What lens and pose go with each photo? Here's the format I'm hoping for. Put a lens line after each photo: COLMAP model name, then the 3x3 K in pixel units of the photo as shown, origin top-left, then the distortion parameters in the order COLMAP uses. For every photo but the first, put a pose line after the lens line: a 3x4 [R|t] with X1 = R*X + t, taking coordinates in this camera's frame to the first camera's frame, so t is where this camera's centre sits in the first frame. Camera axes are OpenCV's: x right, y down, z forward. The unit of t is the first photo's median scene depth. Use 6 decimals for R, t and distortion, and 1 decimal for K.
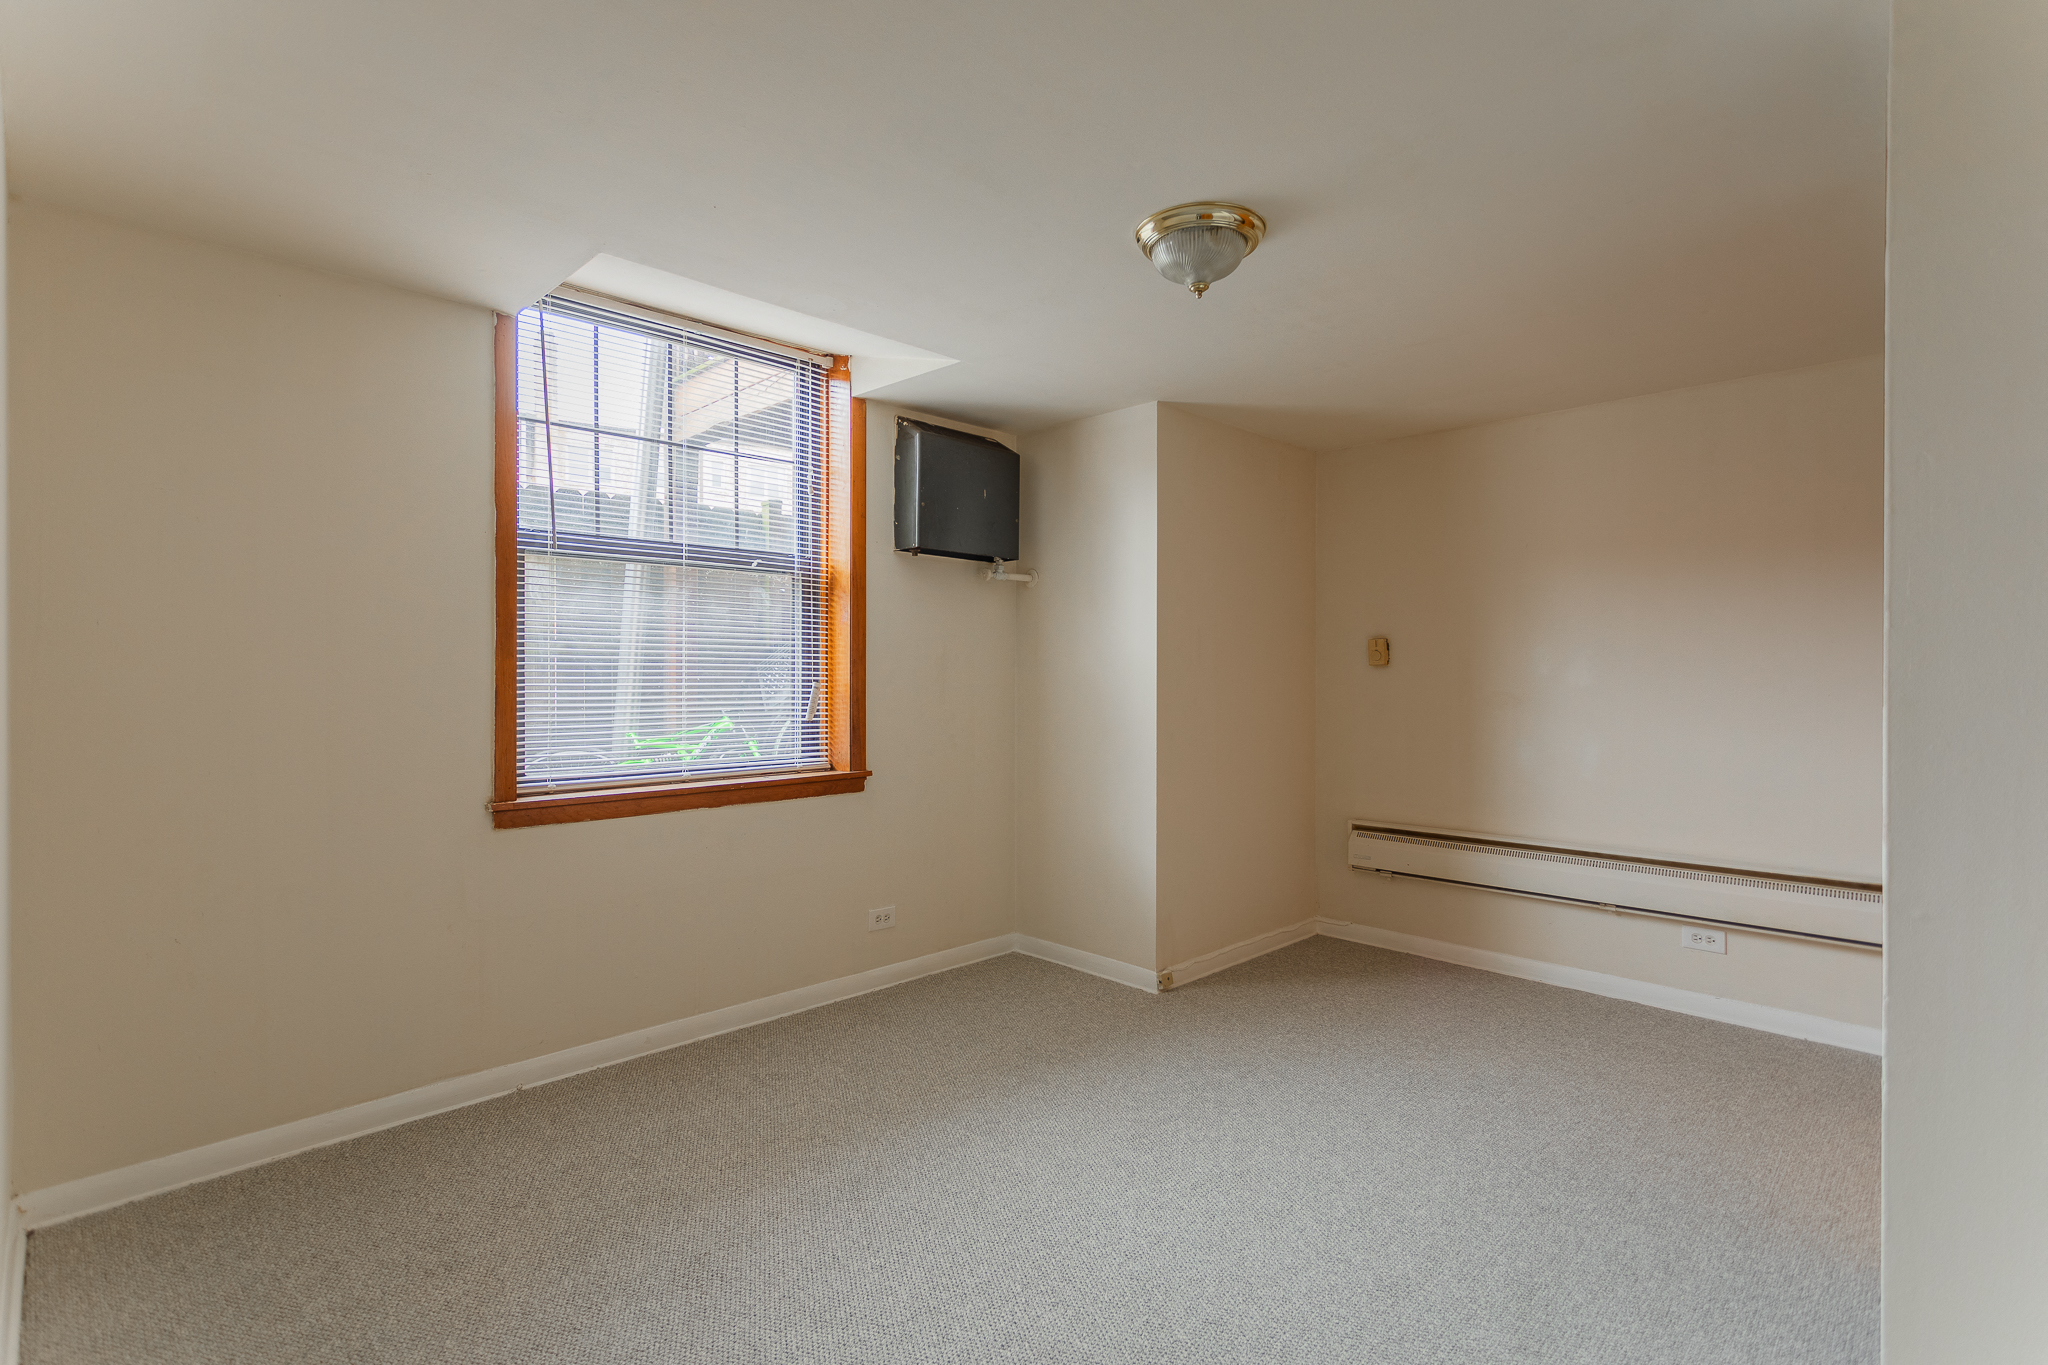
lens RADIAL K [[1005.3, 0, 1030.7], [0, 1005.3, 679.3], [0, 0, 1]] dist [0.002592, 0.000231]
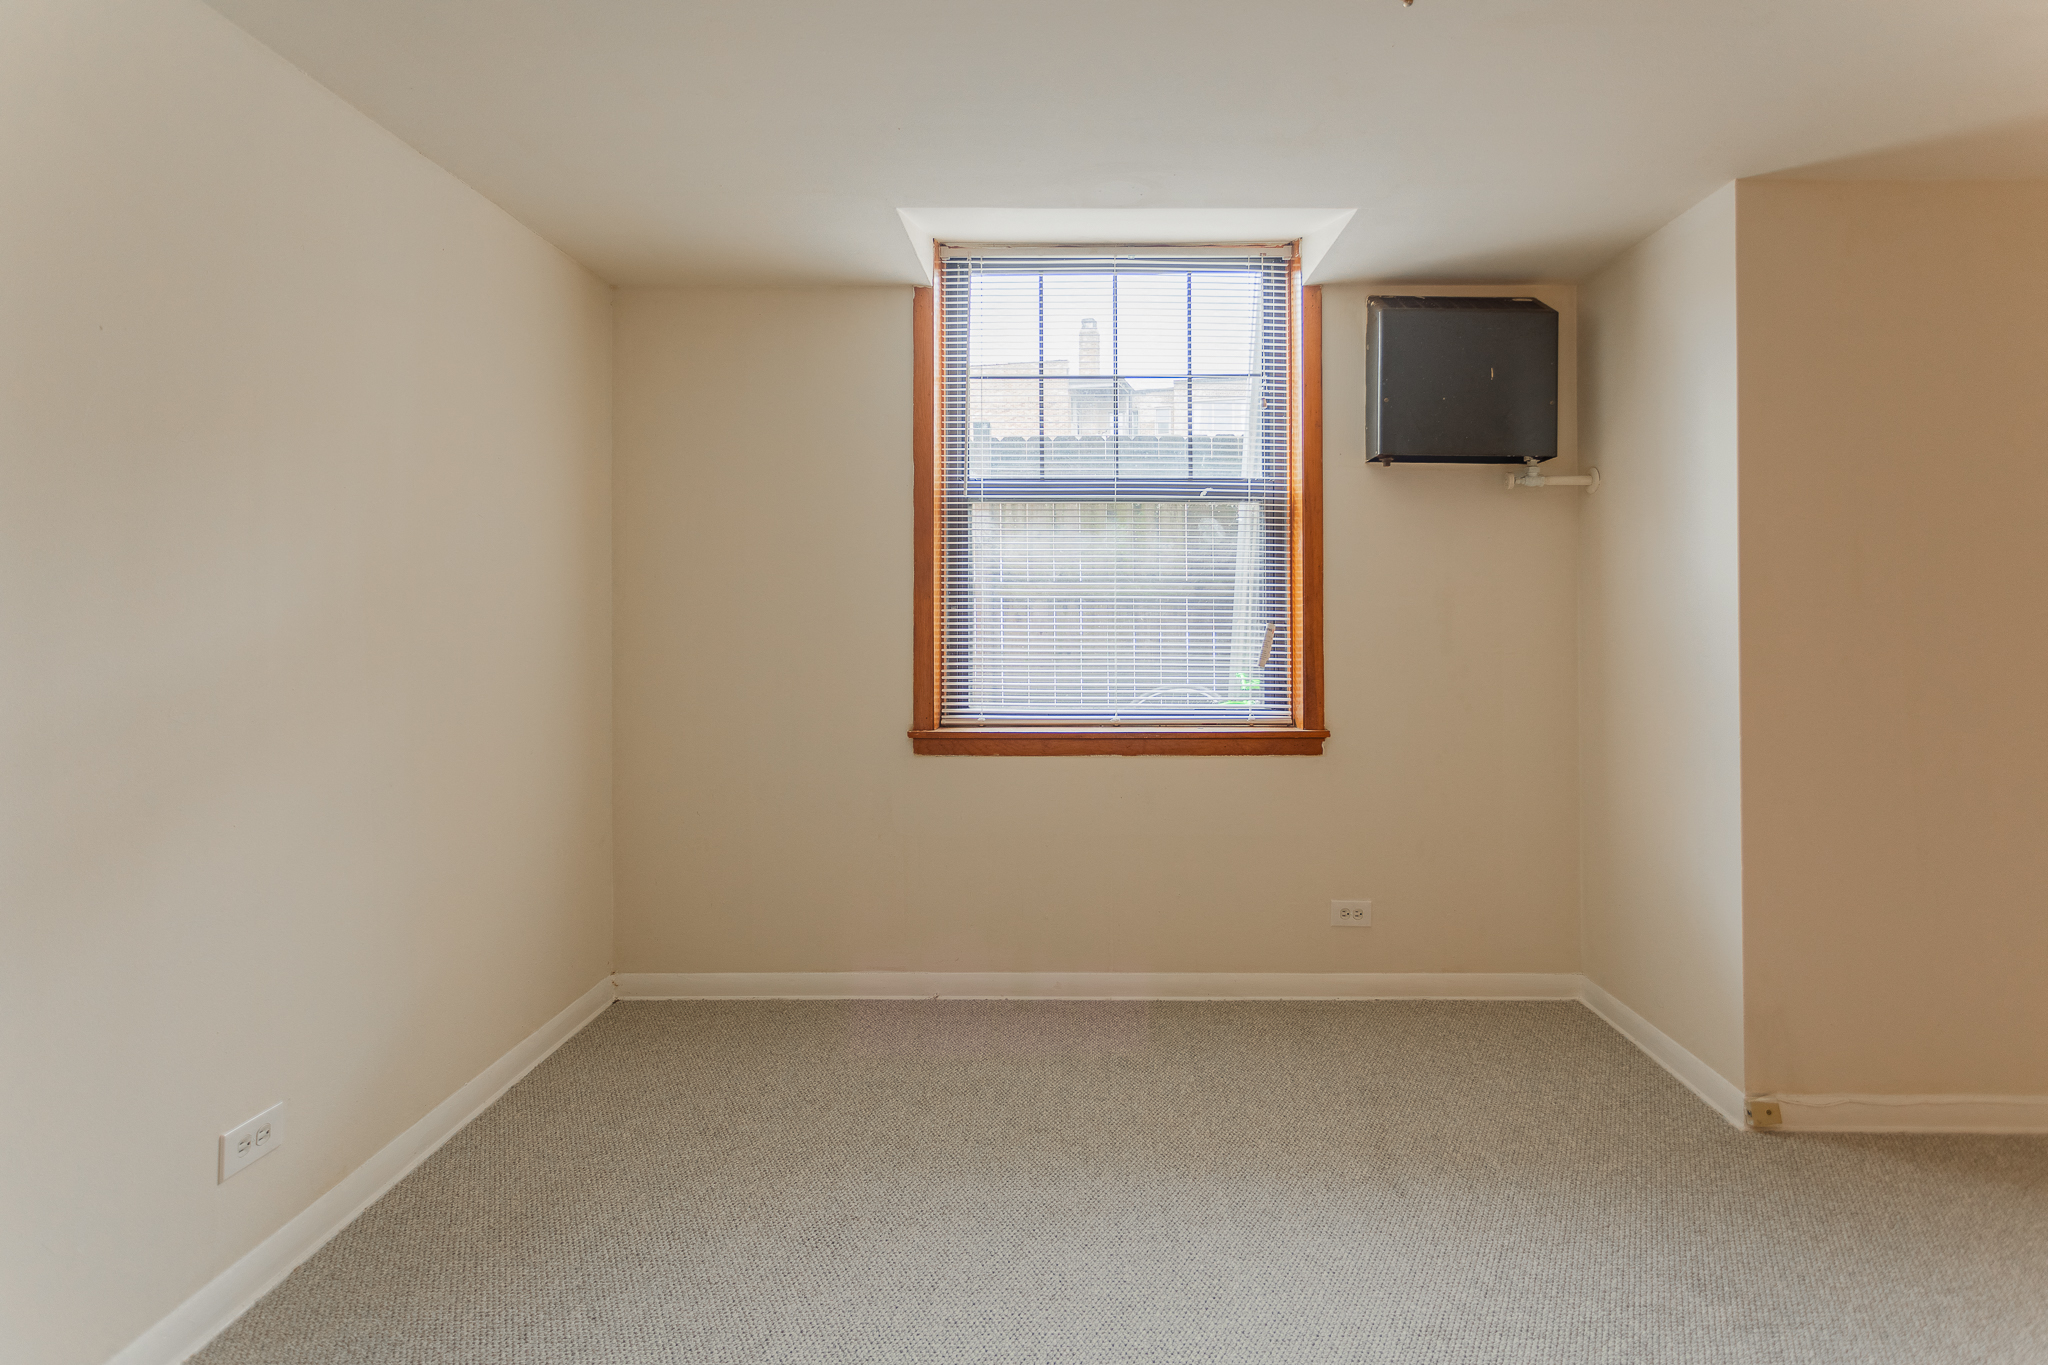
lens RADIAL K [[1005.3, 0, 933.8], [0, 1005.3, 605.7], [0, 0, 1]] dist [0.002592, 0.000231]
pose [[0.696004, -0.004403, -0.718025, 0.215595], [-0.006152, 0.999908, -0.012095, -0.000174], [0.718012, 0.012835, 0.695912, 0.195696]]
